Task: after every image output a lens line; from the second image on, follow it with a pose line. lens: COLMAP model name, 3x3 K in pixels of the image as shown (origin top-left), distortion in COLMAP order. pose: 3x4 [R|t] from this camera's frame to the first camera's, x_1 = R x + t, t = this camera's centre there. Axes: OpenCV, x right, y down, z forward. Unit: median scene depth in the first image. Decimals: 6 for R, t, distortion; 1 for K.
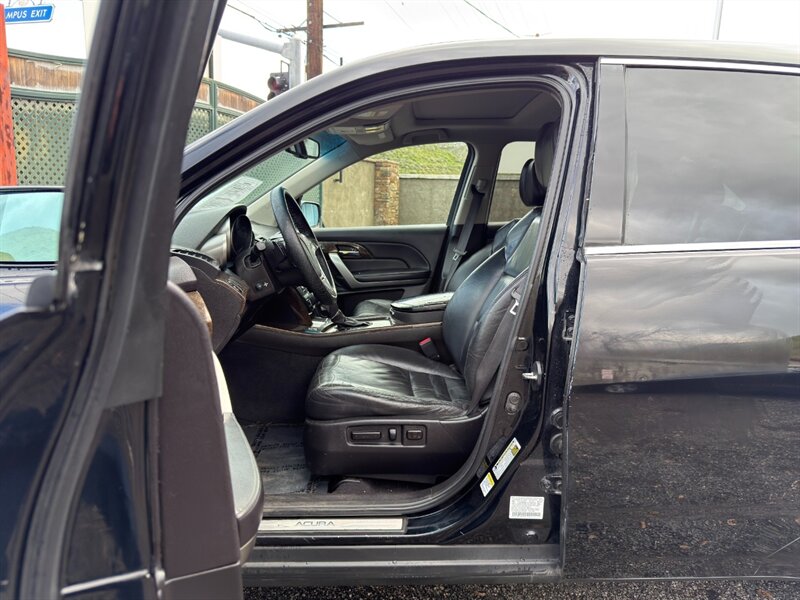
lens RADIAL K [[571.8, 0, 400.0], [0, 571.8, 300.0], [0, 0, 1]] dist [0.059553, -0.081847]
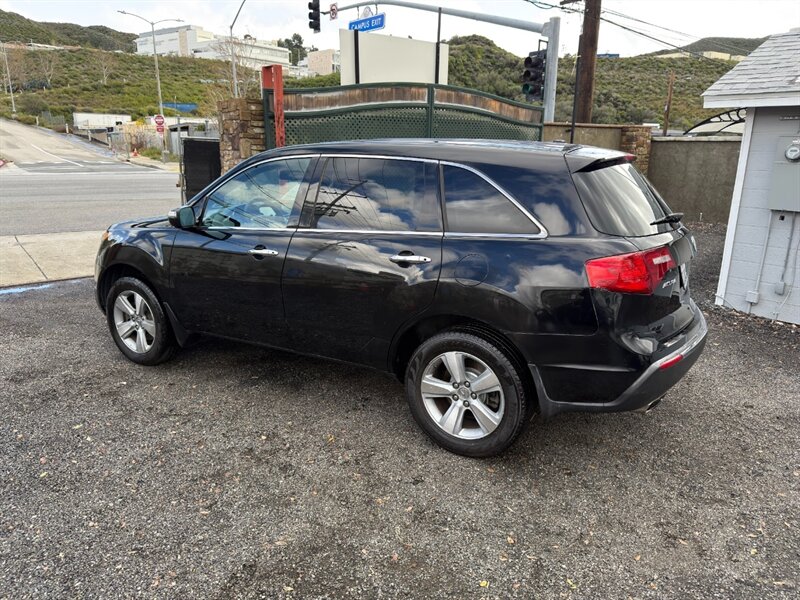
lens RADIAL K [[571.2, 0, 404.3], [0, 571.2, 297.4], [0, 0, 1]] dist [0.043771, -0.061539]
pose [[0.845229, 0.111253, -0.522696, 0.192886], [-0.073225, 0.992975, 0.092941, -0.004386], [0.529364, -0.040282, 0.847438, -0.092520]]
